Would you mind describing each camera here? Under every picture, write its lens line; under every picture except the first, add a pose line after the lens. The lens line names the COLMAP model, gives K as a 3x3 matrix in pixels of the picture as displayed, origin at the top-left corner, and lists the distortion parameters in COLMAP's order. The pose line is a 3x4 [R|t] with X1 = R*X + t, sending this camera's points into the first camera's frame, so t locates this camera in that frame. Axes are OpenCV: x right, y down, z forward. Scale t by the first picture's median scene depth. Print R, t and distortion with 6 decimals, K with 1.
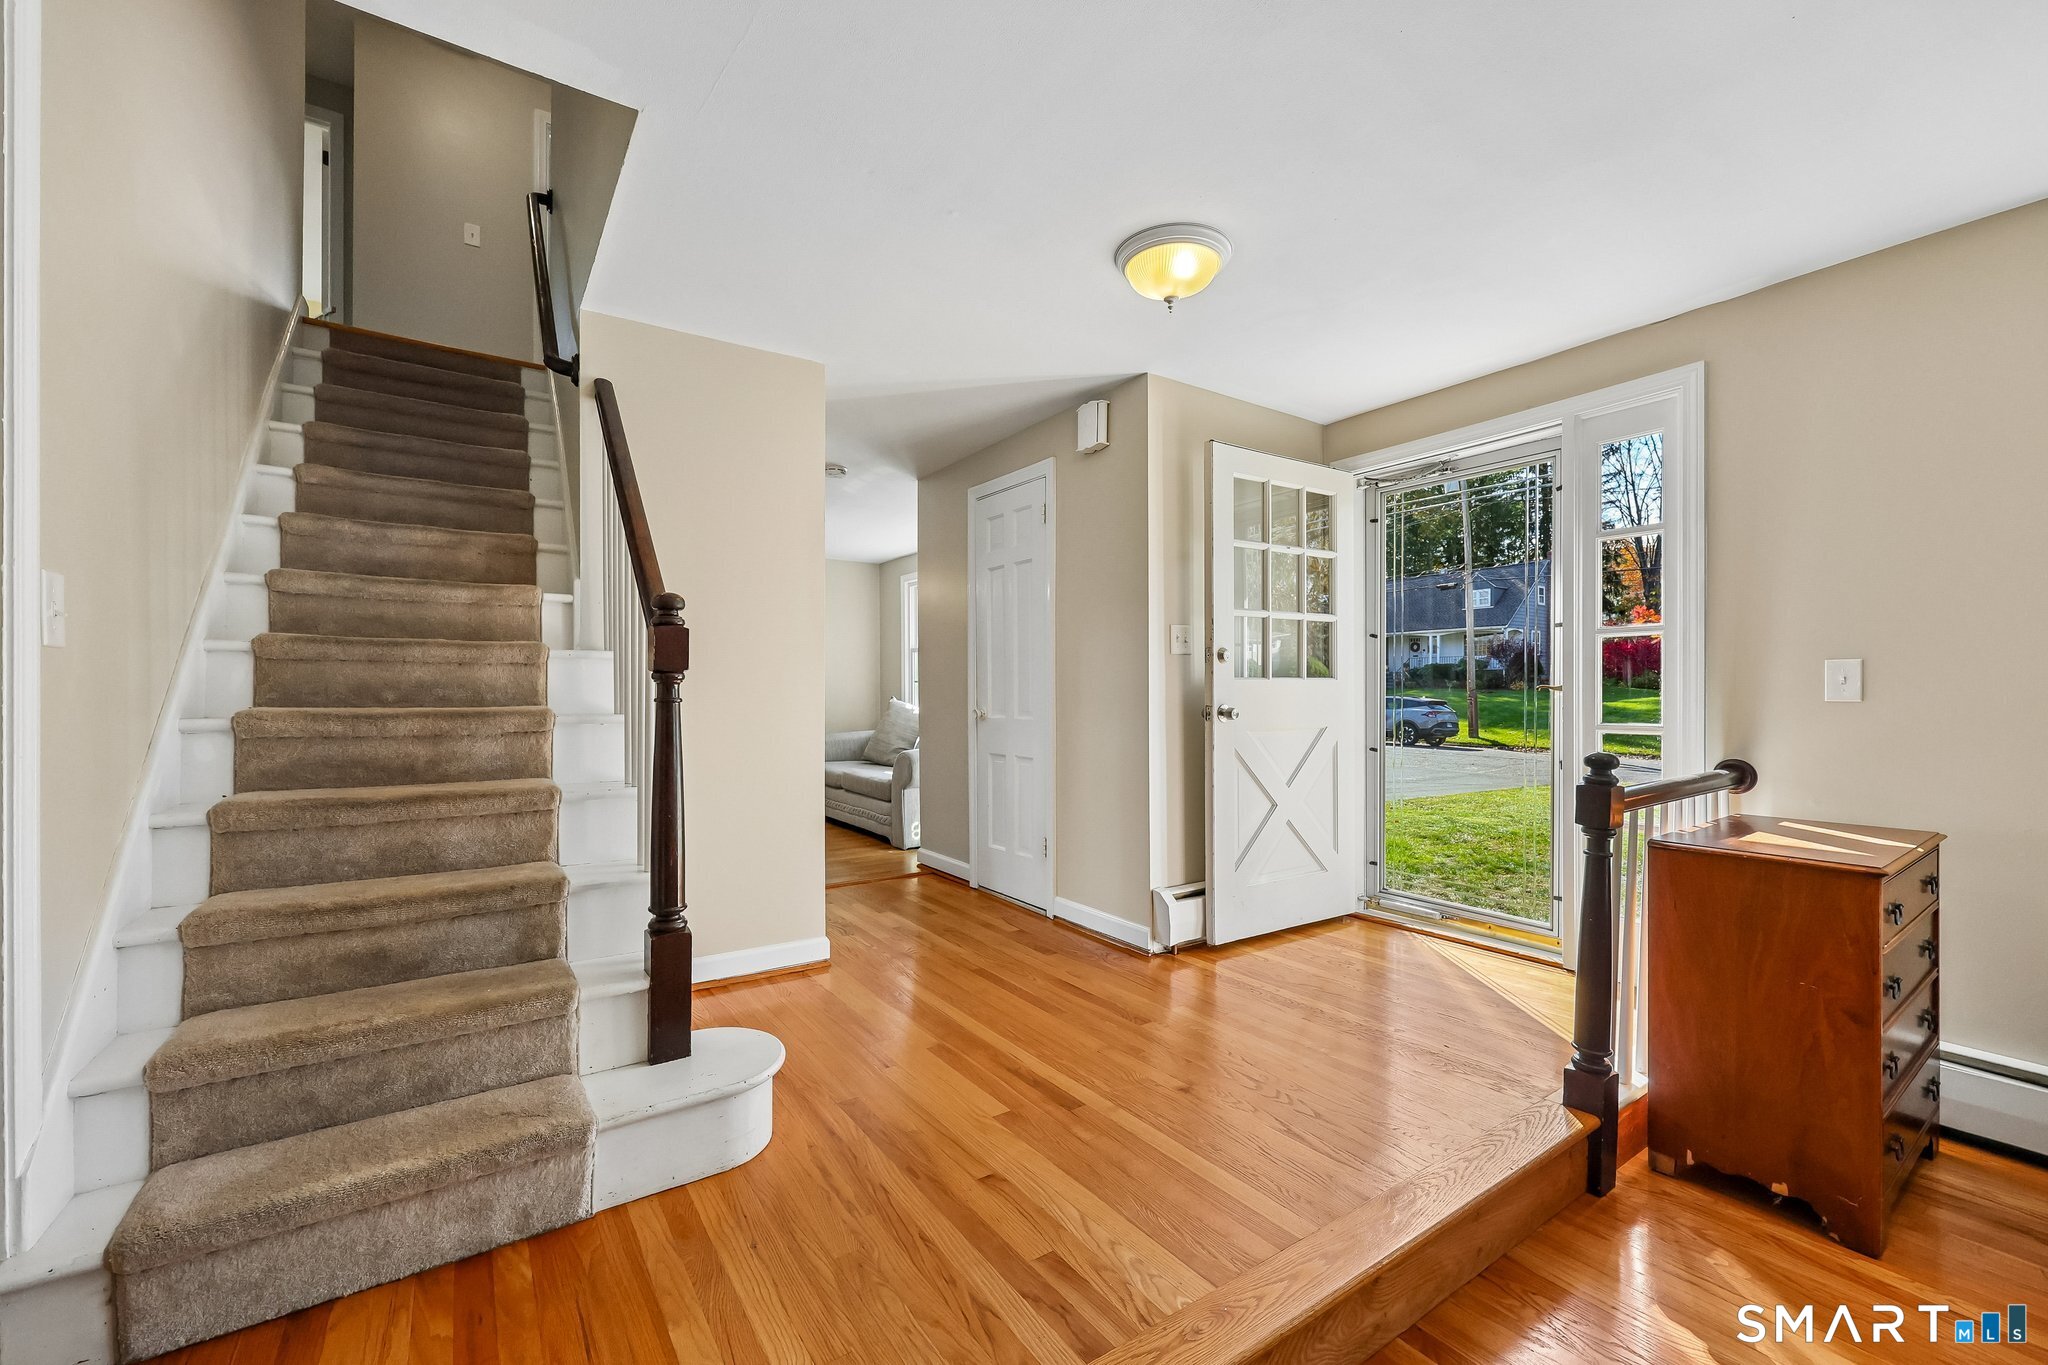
lens RADIAL K [[833.6, 0, 1024.6], [0, 833.6, 699.2], [0, 0, 1]] dist [0.000837, 0.000071]
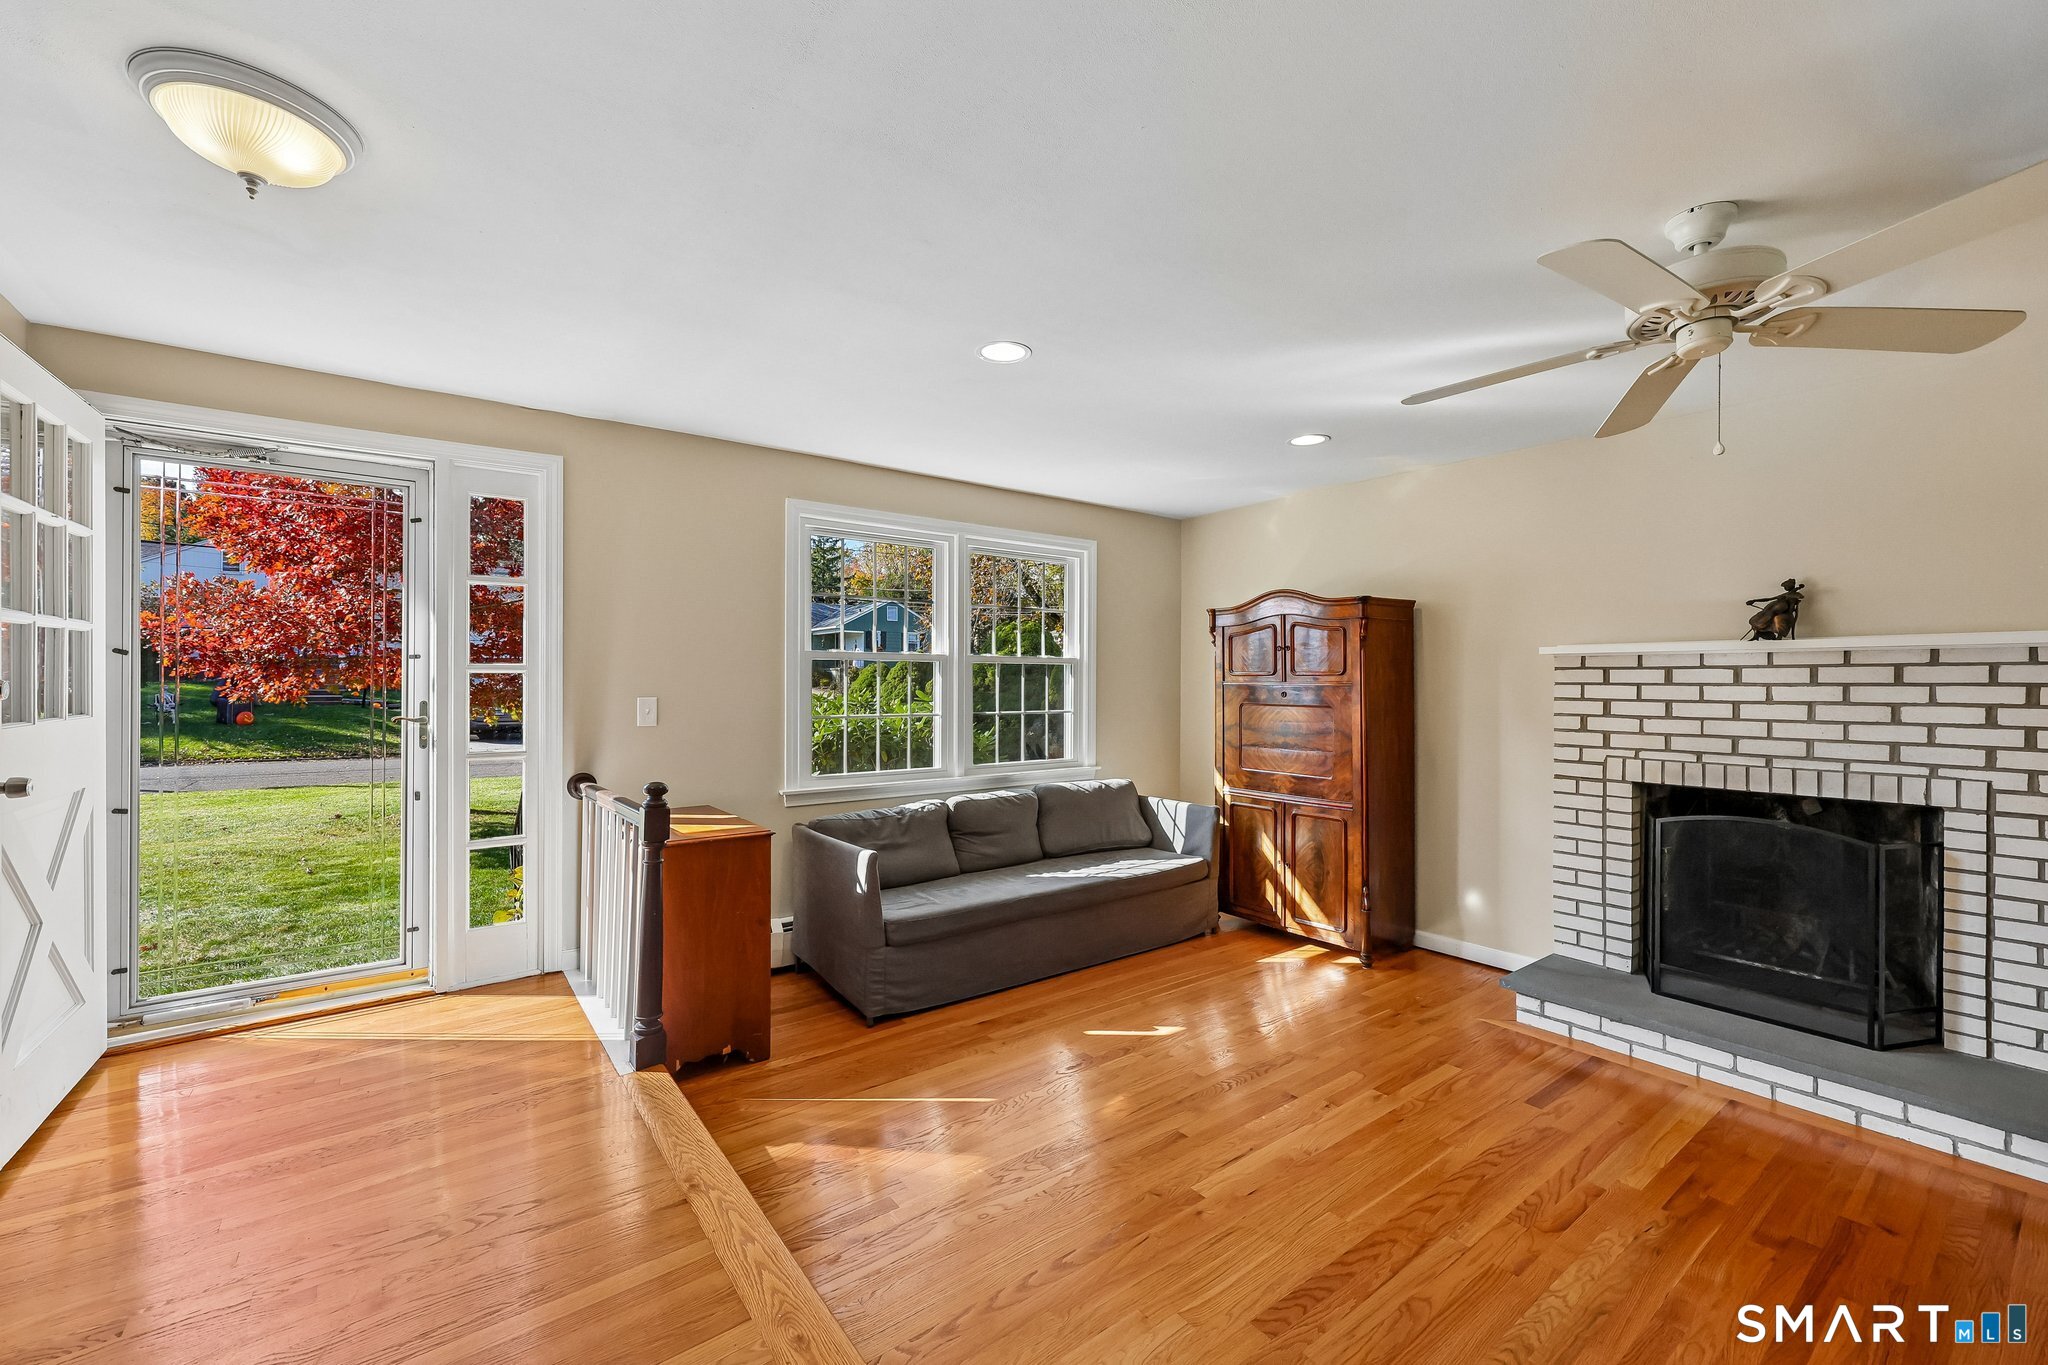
lens RADIAL K [[828.1, 0, 1027.2], [0, 828.1, 688.5], [0, 0, 1]] dist [0.003166, 0.000452]
pose [[-0.051752, -0.010320, 0.998607, -0.564140], [0.002776, 0.999941, 0.010478, -0.085039], [-0.998656, 0.003314, -0.051720, 0.451321]]
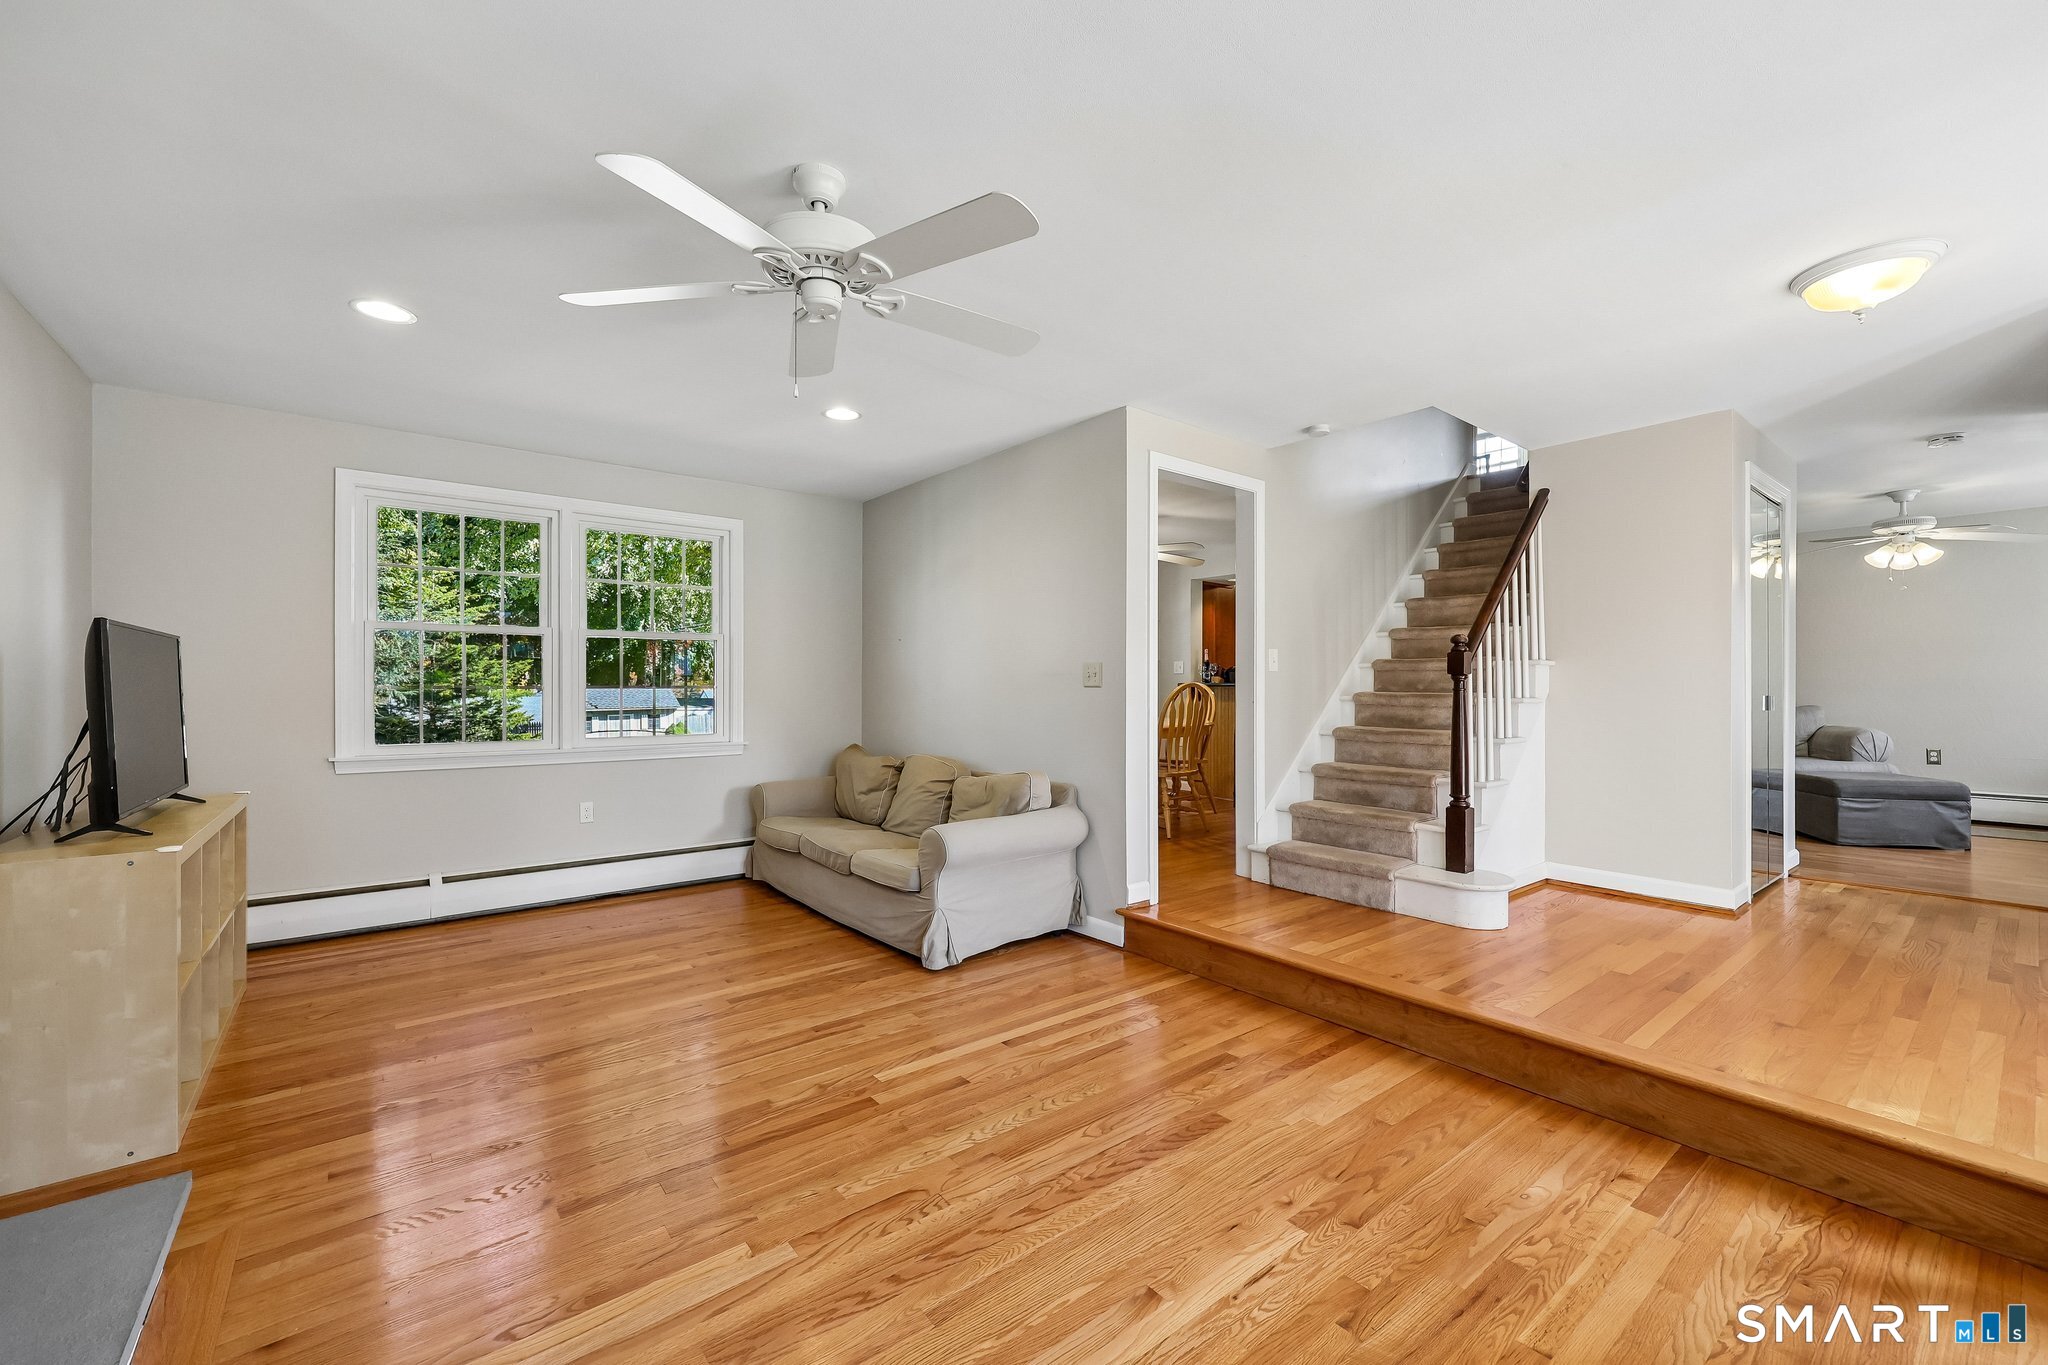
lens RADIAL K [[822.4, 0, 1016.7], [0, 822.4, 684.0], [0, 0, 1]] dist [-0.000422, 0.000101]
pose [[0.070351, -0.003116, -0.997517, 1.226497], [-0.006032, 0.999976, -0.003549, 0.002178], [0.997504, 0.006267, 0.070331, -0.146888]]
